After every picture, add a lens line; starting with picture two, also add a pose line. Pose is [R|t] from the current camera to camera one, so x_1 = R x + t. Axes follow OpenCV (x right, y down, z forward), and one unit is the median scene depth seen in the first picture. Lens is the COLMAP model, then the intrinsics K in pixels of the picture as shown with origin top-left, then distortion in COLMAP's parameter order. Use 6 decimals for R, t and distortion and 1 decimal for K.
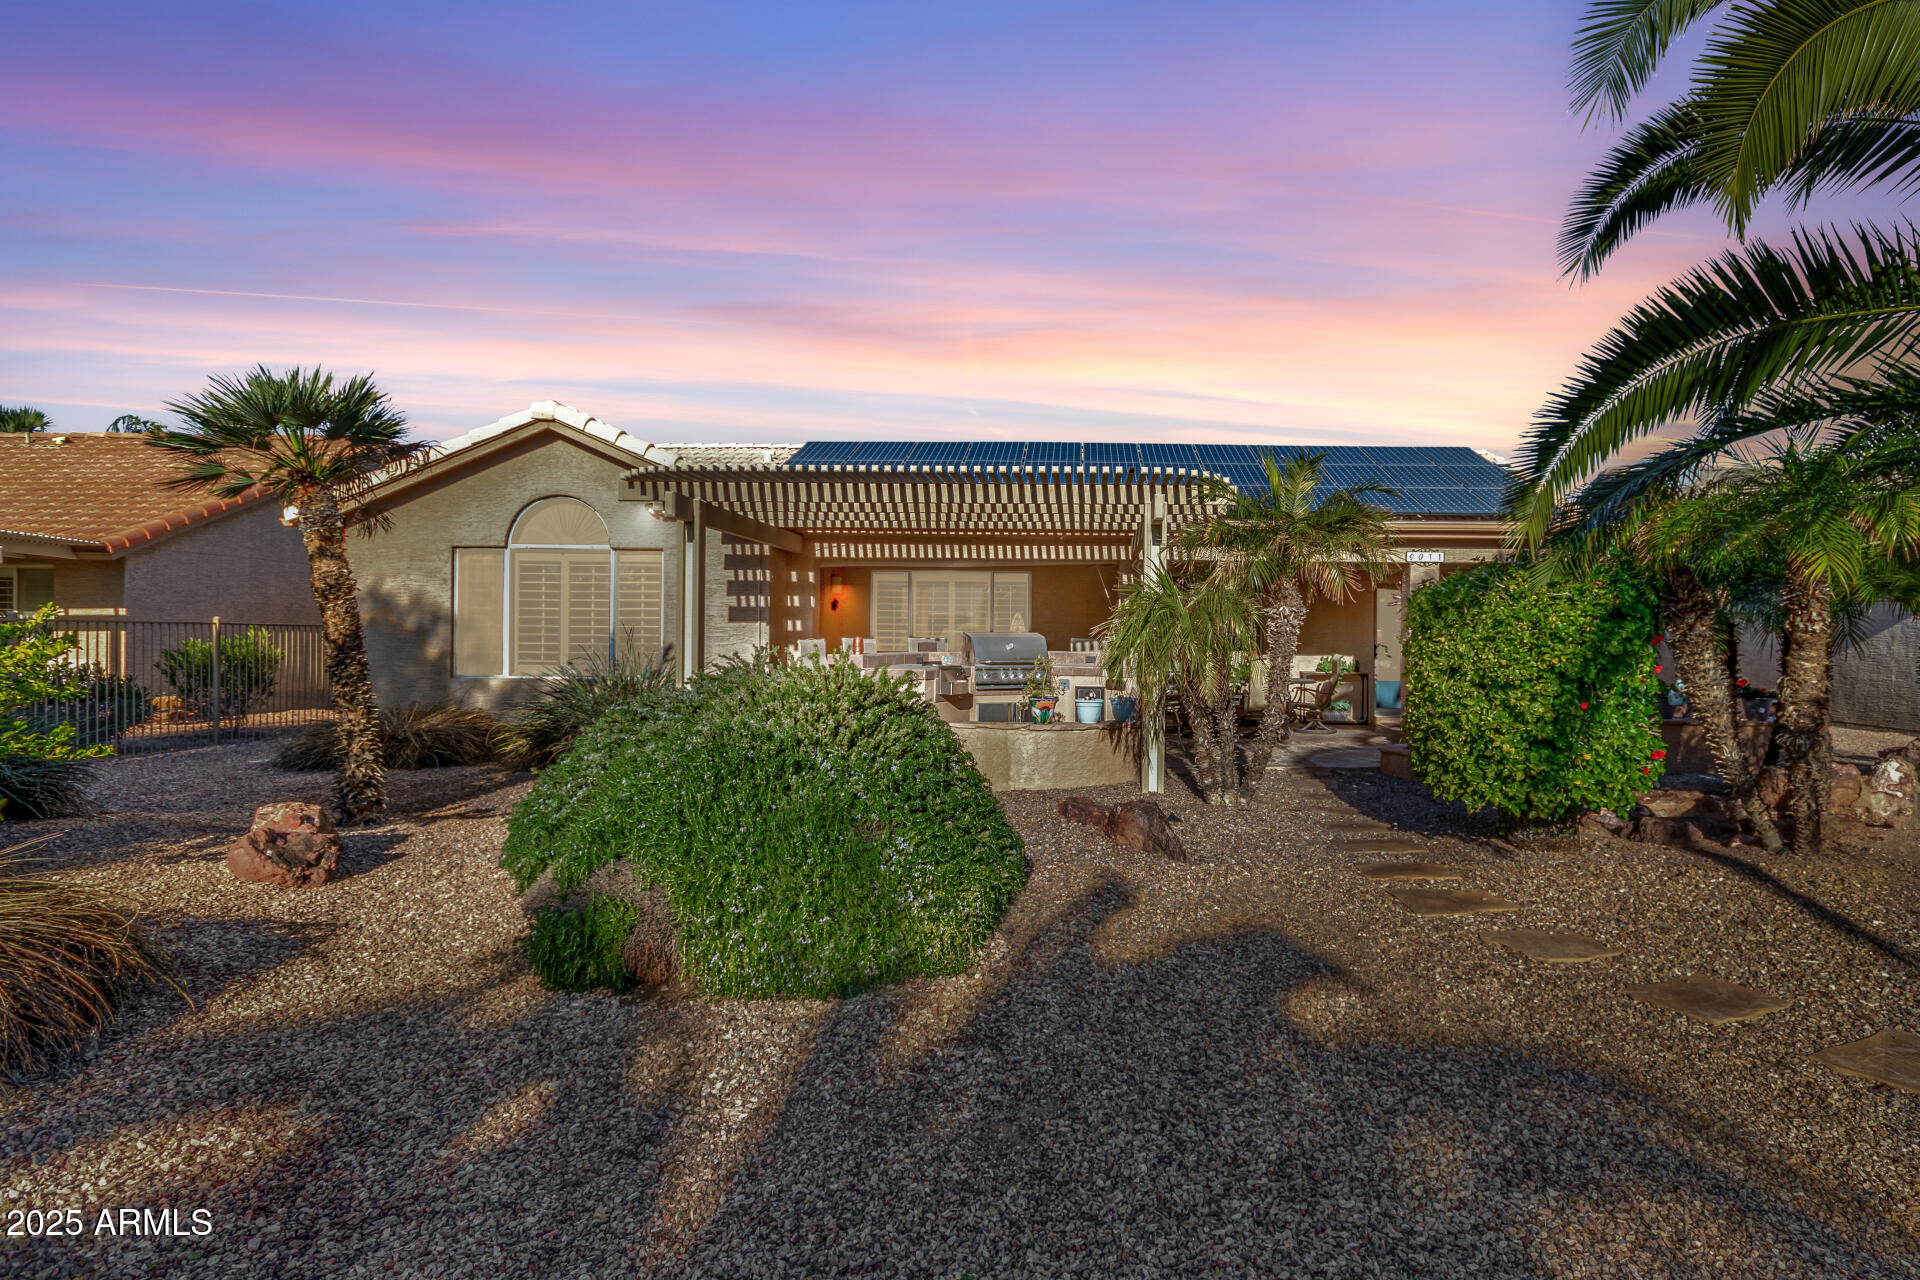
lens RADIAL K [[992.0, 0, 964.3], [0, 992.0, 650.0], [0, 0, 1]] dist [0.001118, -0.000332]
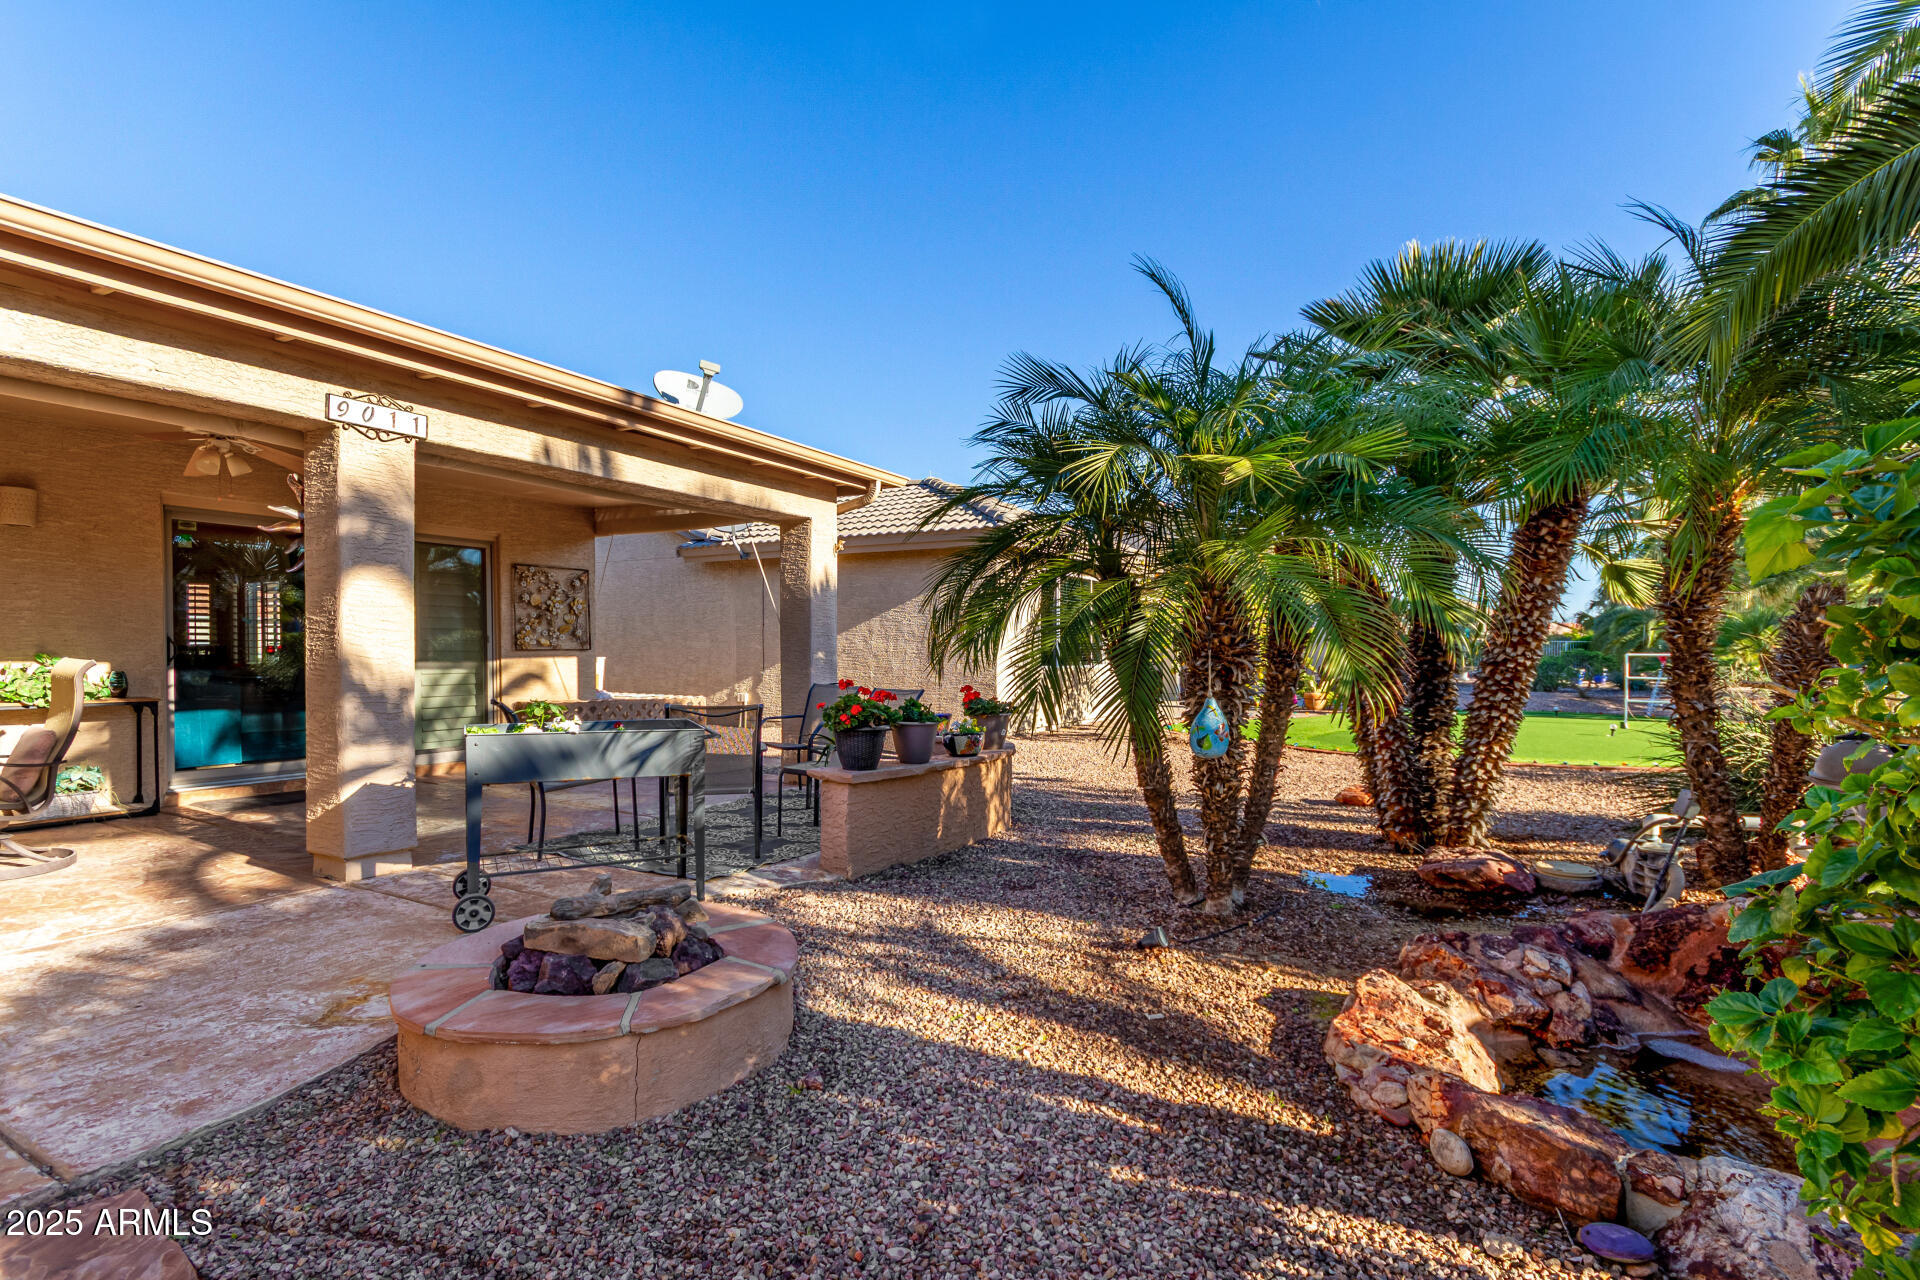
lens RADIAL K [[906.0, 0, 960.0], [0, 906.0, 640.0], [0, 0, 1]] dist [-0.005115, -0.000383]
pose [[0.365259, -0.009889, 0.930853, 0.167550], [0.014527, 0.999882, 0.004922, 0.000515], [-0.930793, 0.011724, 0.365360, 0.530795]]
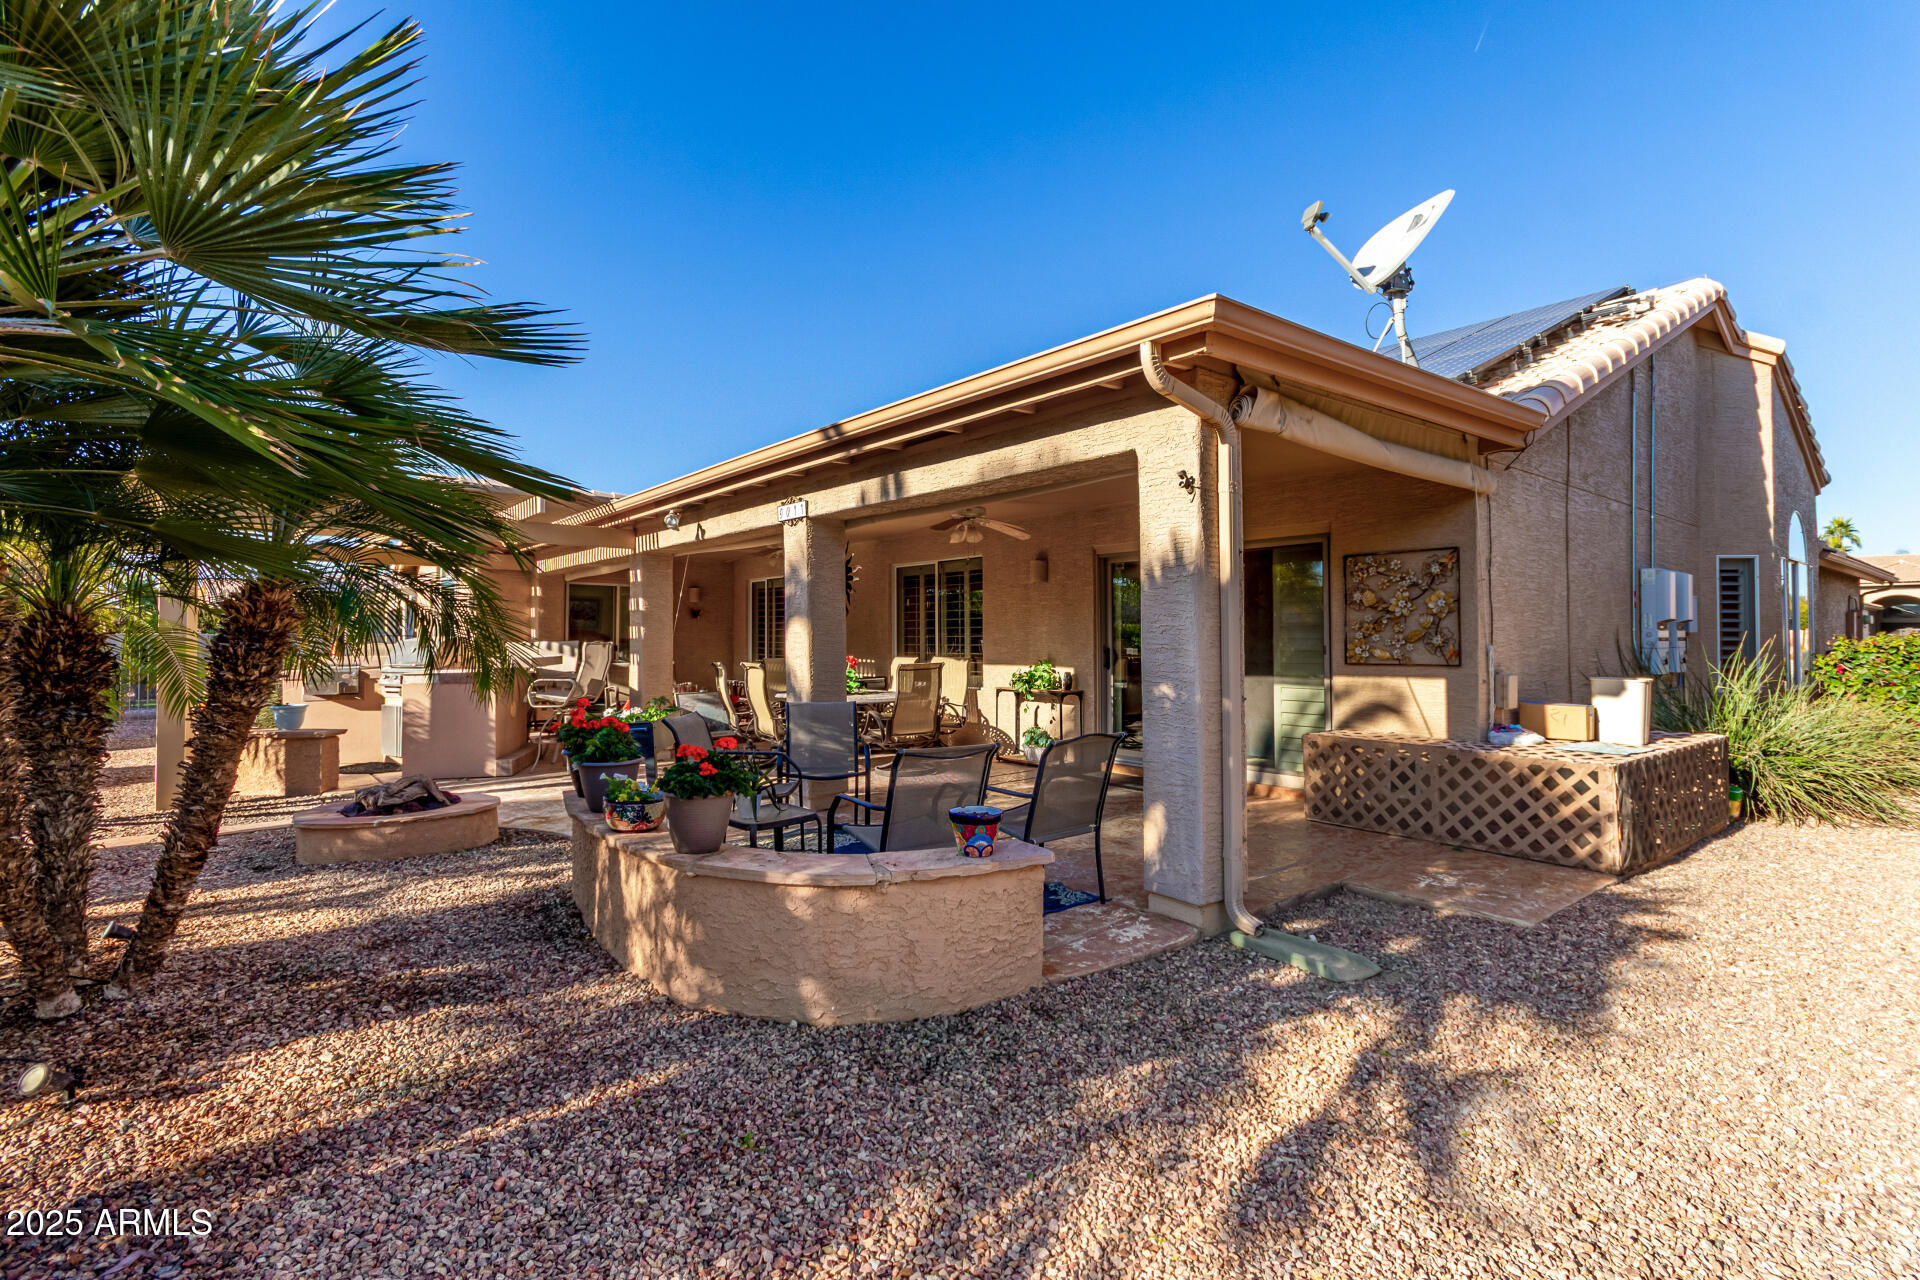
lens RADIAL K [[906.0, 0, 960.0], [0, 906.0, 640.0], [0, 0, 1]] dist [-0.005115, -0.000383]
pose [[0.729937, -0.017251, -0.683297, 0.790793], [0.009545, 0.999841, -0.015046, -0.001660], [0.683448, 0.004460, 0.729985, 0.541270]]
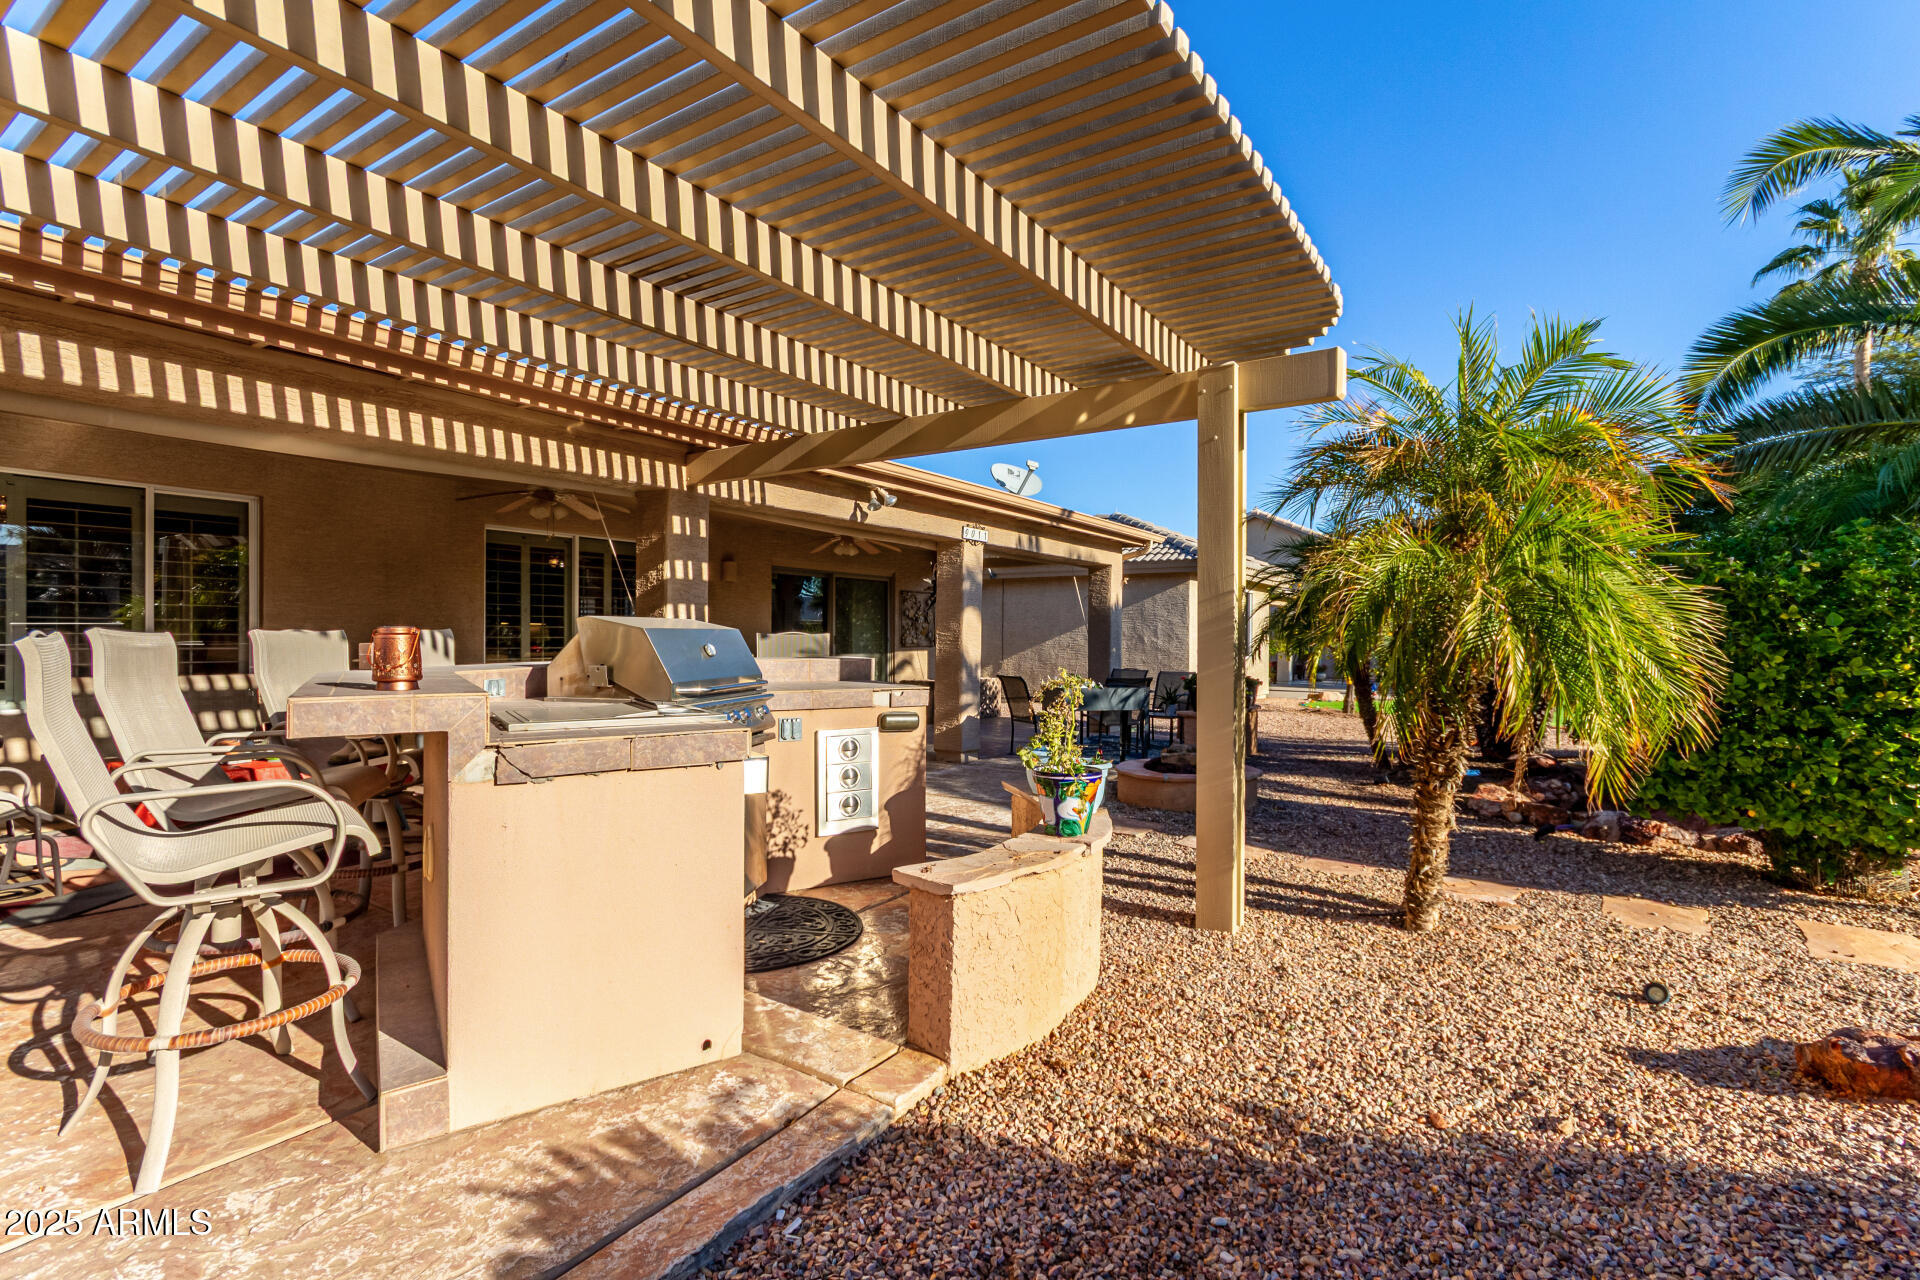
lens RADIAL K [[906.0, 0, 960.0], [0, 906.0, 640.0], [0, 0, 1]] dist [-0.005115, -0.000383]
pose [[0.424300, -0.020620, 0.905287, -0.202100], [0.013430, 0.999774, 0.016477, -0.014655], [-0.905422, 0.005167, 0.424481, 0.572168]]
